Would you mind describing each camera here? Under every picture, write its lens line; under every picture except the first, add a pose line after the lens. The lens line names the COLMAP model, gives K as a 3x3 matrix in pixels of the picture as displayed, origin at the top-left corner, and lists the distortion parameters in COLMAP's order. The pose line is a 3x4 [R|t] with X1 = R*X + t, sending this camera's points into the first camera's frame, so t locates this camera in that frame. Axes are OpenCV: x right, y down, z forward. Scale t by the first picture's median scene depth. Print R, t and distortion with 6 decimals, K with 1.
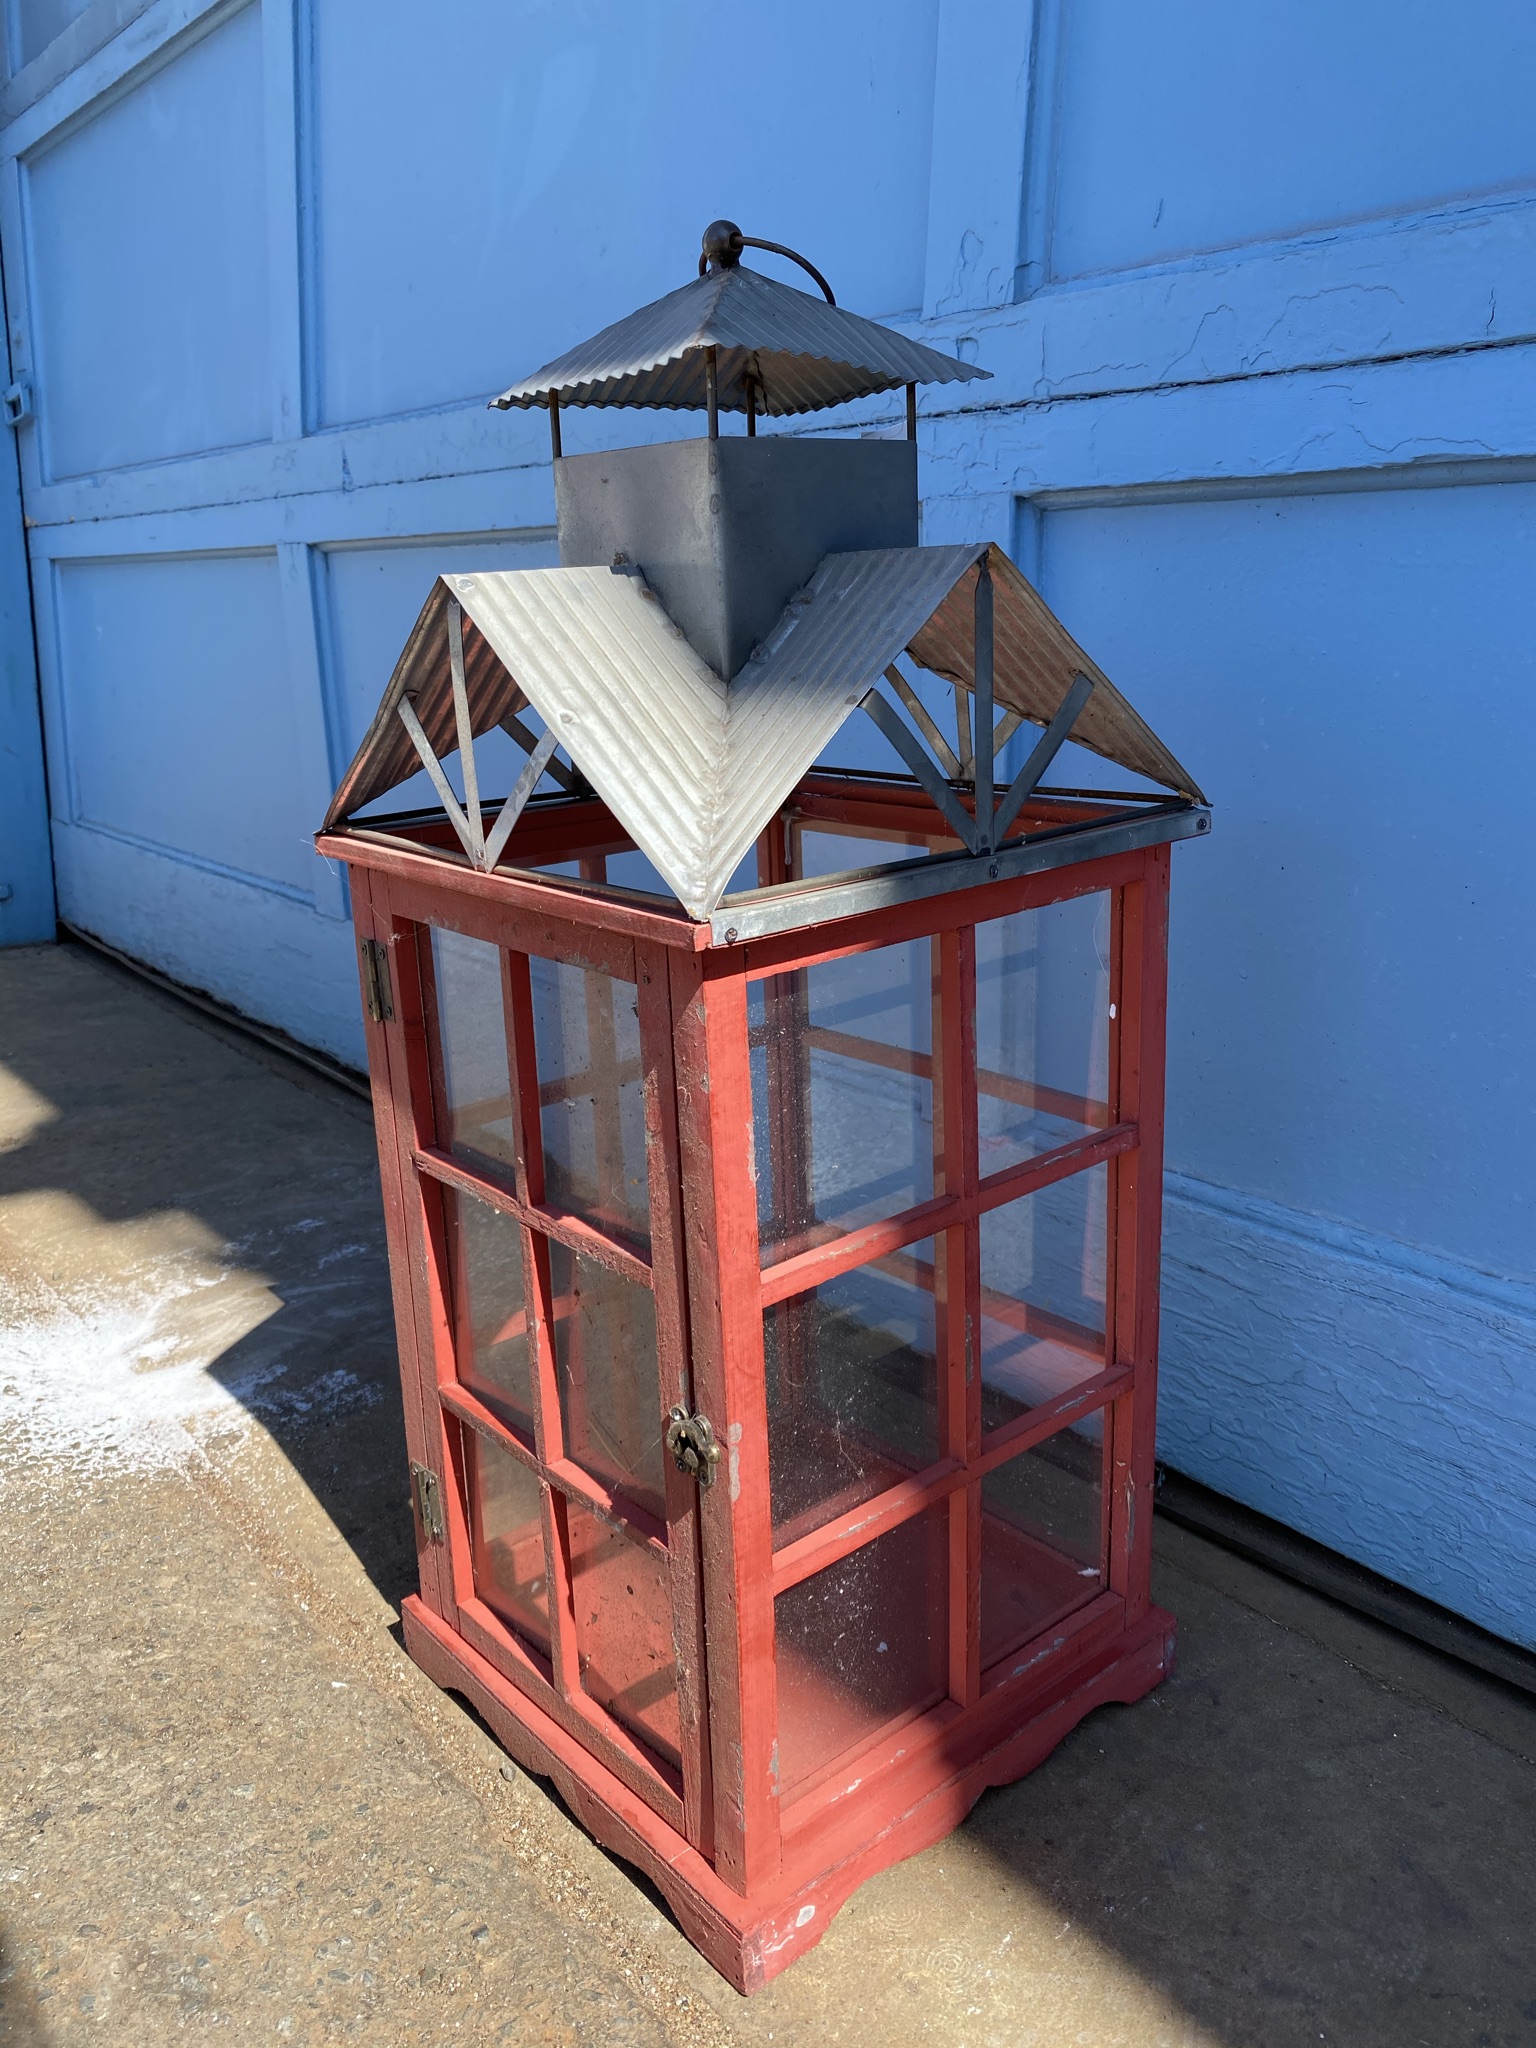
lens RADIAL K [[1591.0, 0, 756.9], [0, 1591.0, 1013.3], [0, 0, 1]] dist [-0.014630, 0.003688]
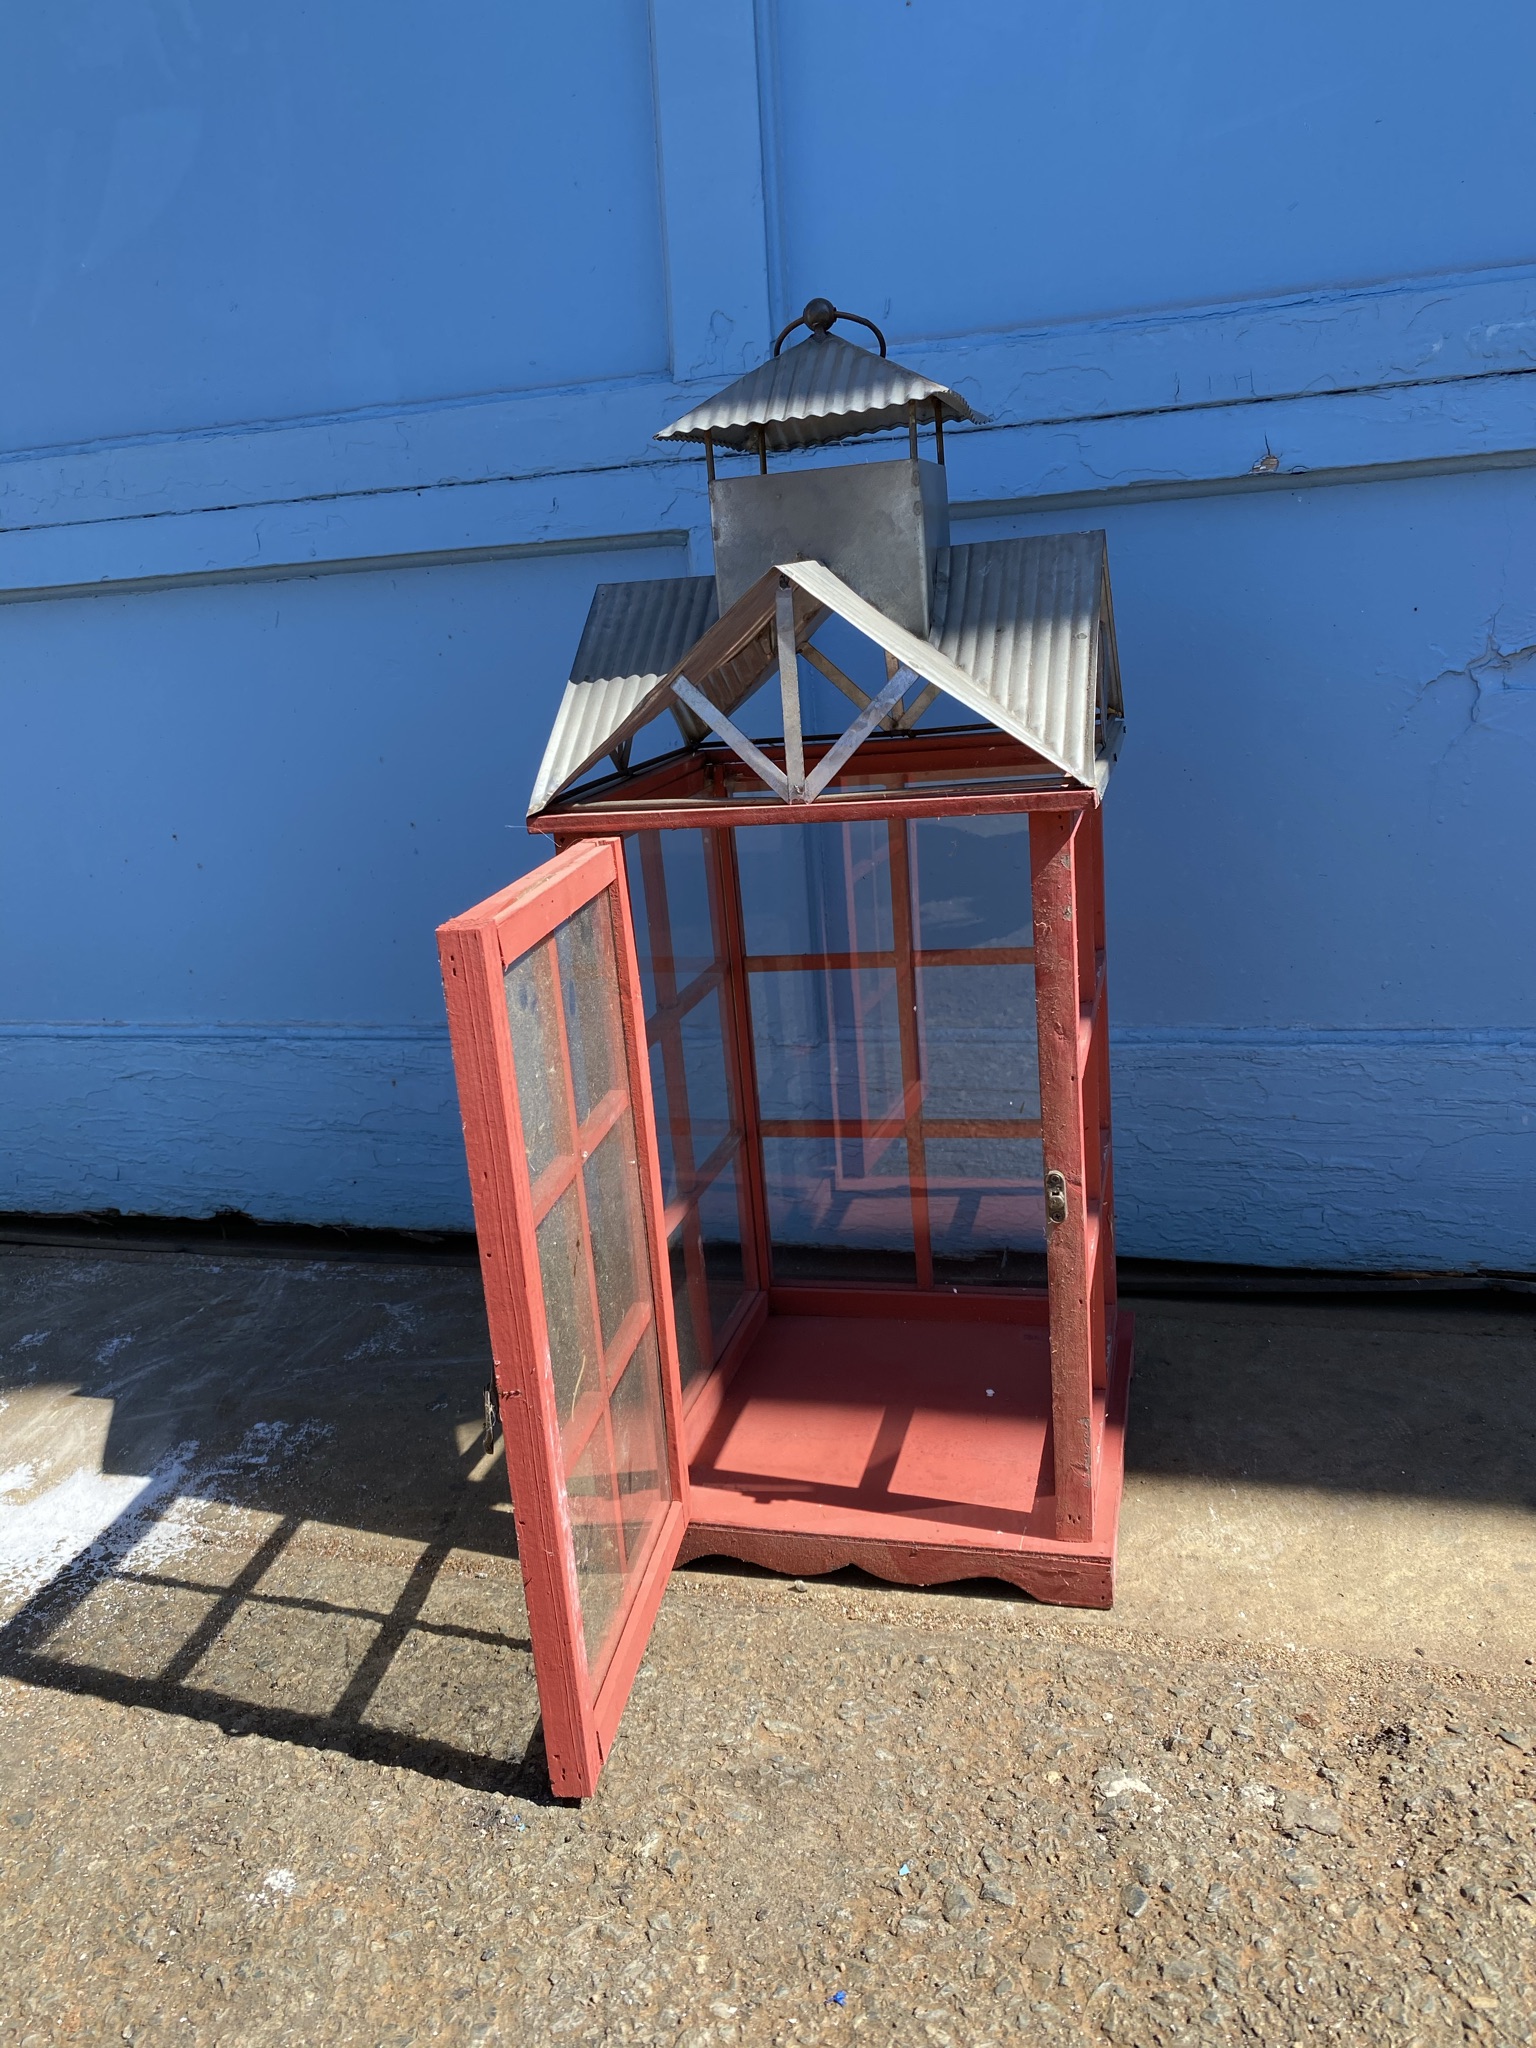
lens RADIAL K [[1591.0, 0, 758.9], [0, 1591.0, 1018.5], [0, 0, 1]] dist [-0.014630, 0.003688]
pose [[0.818862, -0.183588, 0.543838, -0.702739], [0.205393, 0.978453, 0.021042, 0.033855], [-0.535984, 0.094470, 0.838926, -0.010704]]
